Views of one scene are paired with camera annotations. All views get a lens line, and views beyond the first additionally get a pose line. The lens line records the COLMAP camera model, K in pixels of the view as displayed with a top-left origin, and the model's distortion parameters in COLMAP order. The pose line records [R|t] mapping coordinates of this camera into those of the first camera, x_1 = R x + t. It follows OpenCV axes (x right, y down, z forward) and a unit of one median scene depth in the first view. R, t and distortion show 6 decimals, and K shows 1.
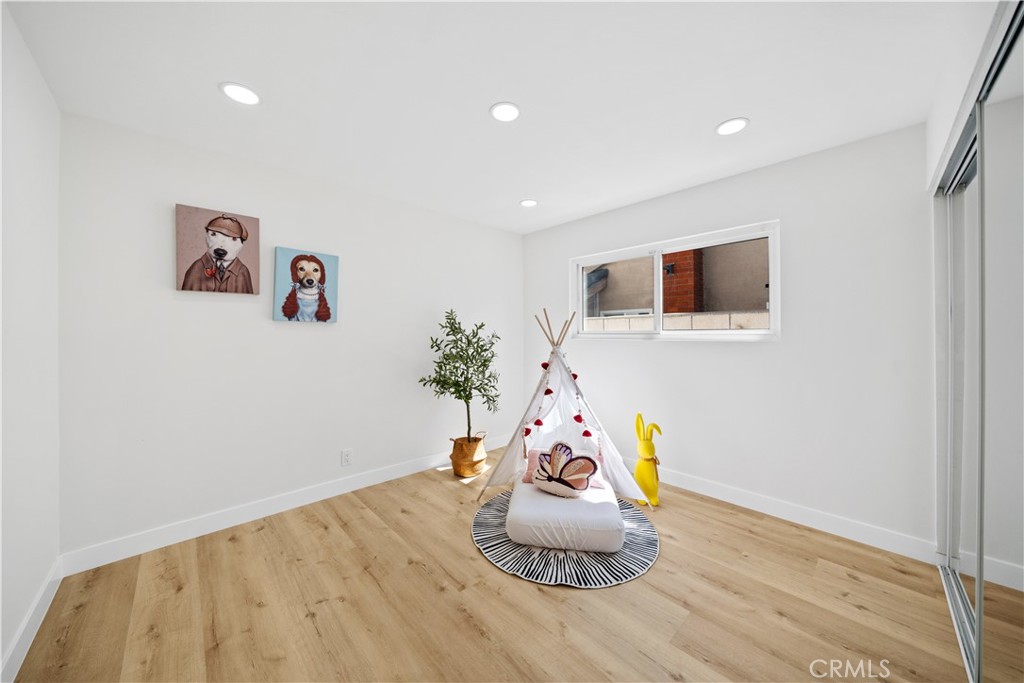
lens RADIAL K [[349.8, 0, 510.8], [0, 349.8, 337.1], [0, 0, 1]] dist [-0.000864, -0.000058]
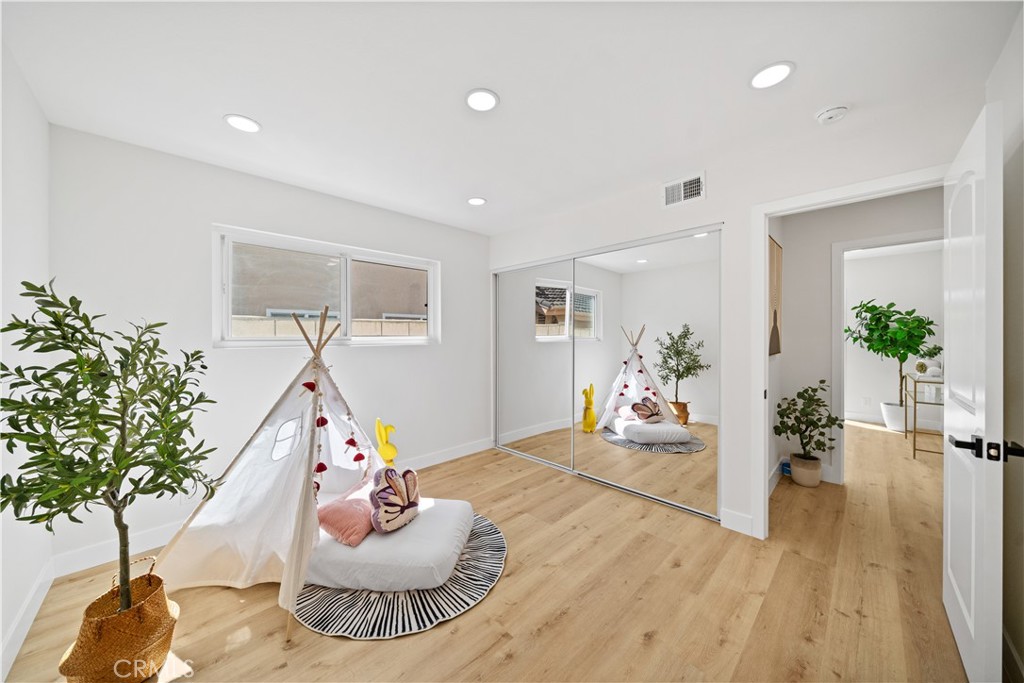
lens RADIAL K [[346.1, 0, 512.0], [0, 346.1, 341.5], [0, 0, 1]] dist [-0.006171, -0.000038]
pose [[-0.004999, -0.013143, 0.999901, -0.791124], [0.013593, 0.999820, 0.013210, -0.016576], [-0.999895, 0.013658, -0.004819, 0.792447]]
